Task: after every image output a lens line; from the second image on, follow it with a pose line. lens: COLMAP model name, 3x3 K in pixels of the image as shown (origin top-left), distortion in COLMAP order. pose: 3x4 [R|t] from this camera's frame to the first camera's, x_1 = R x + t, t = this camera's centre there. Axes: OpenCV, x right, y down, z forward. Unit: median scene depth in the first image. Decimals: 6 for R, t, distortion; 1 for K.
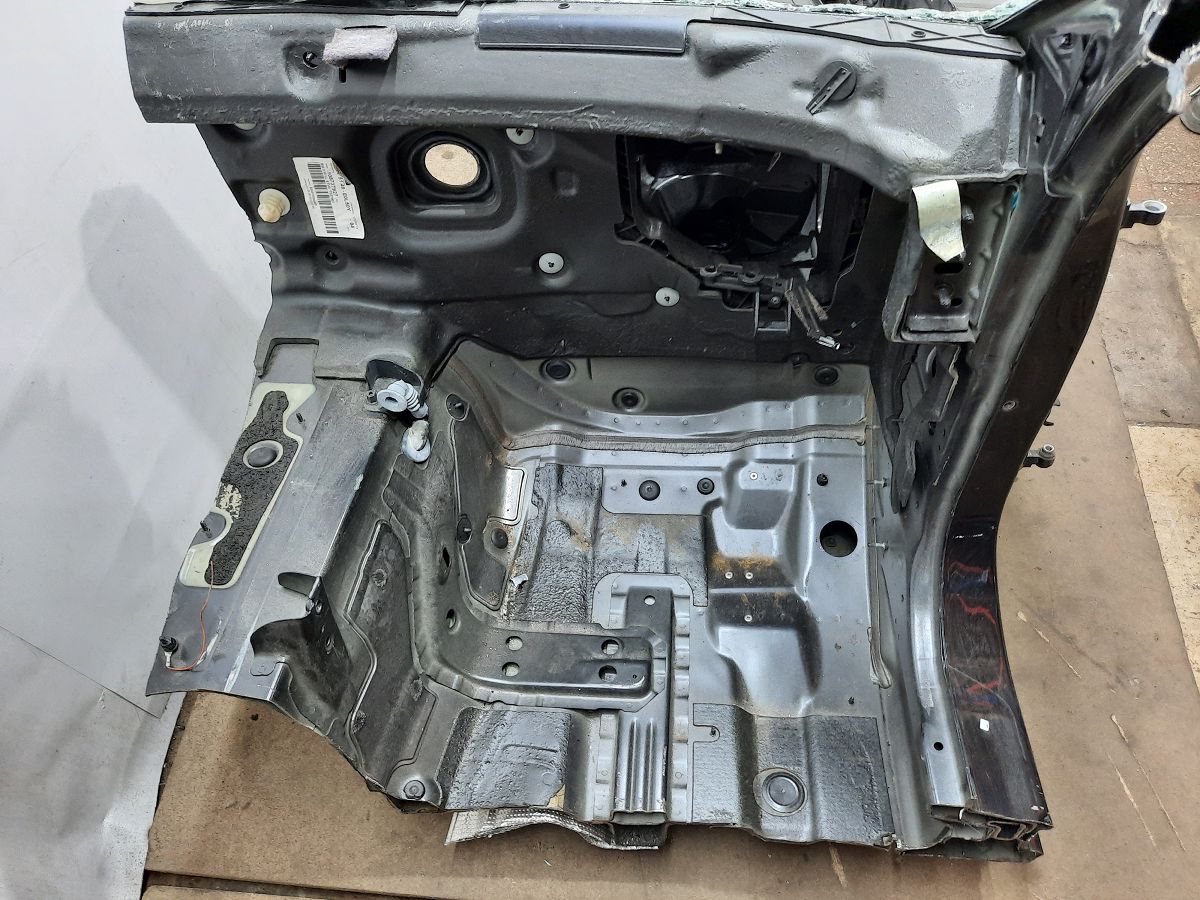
lens RADIAL K [[883.0, 0, 605.5], [0, 883.0, 448.2], [0, 0, 1]] dist [0.062873, -0.070087]
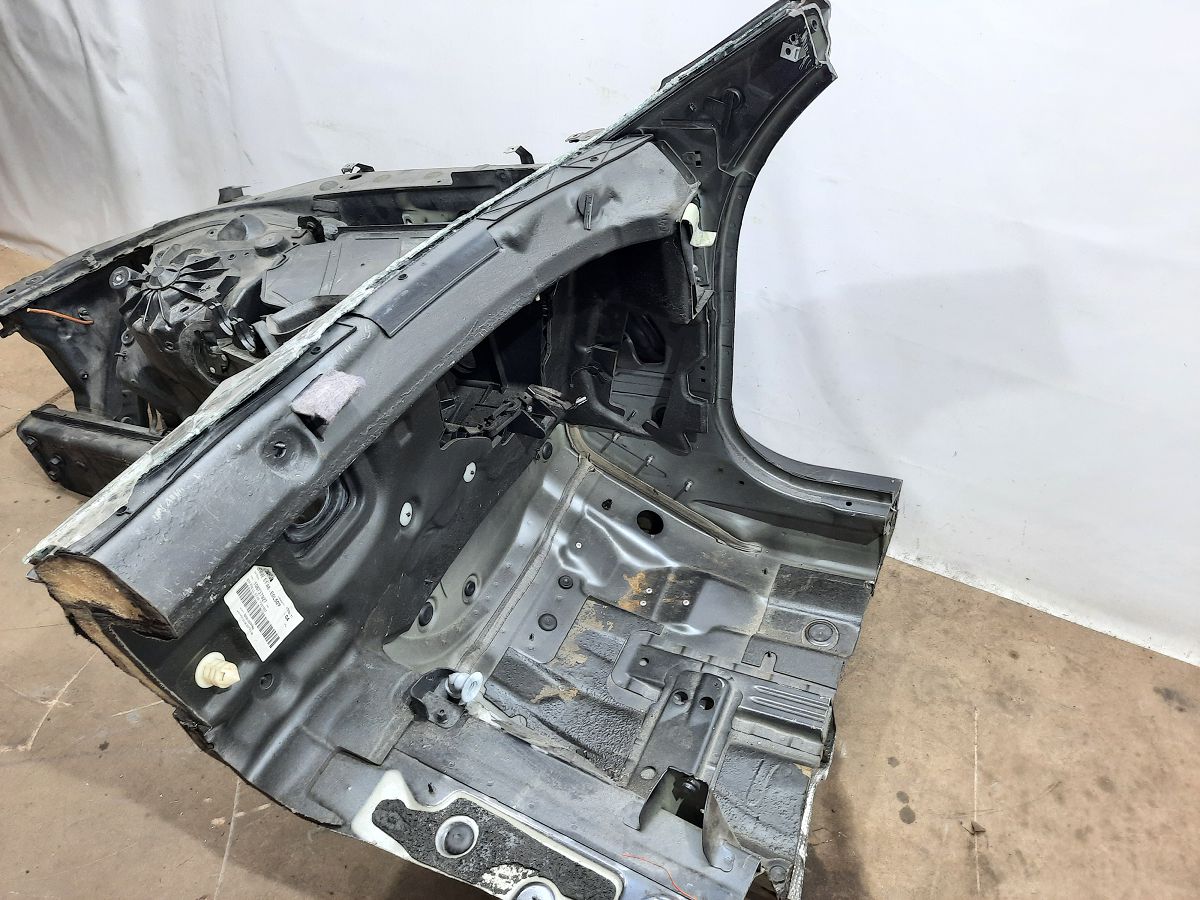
lens RADIAL K [[881.4, 0, 604.0], [0, 881.4, 450.0], [0, 0, 1]] dist [0.059728, -0.067596]
pose [[0.344846, -0.605041, 0.717639, -0.680019], [0.761994, 0.626896, 0.162376, -0.246300], [-0.548130, 0.490842, 0.677221, 0.125456]]
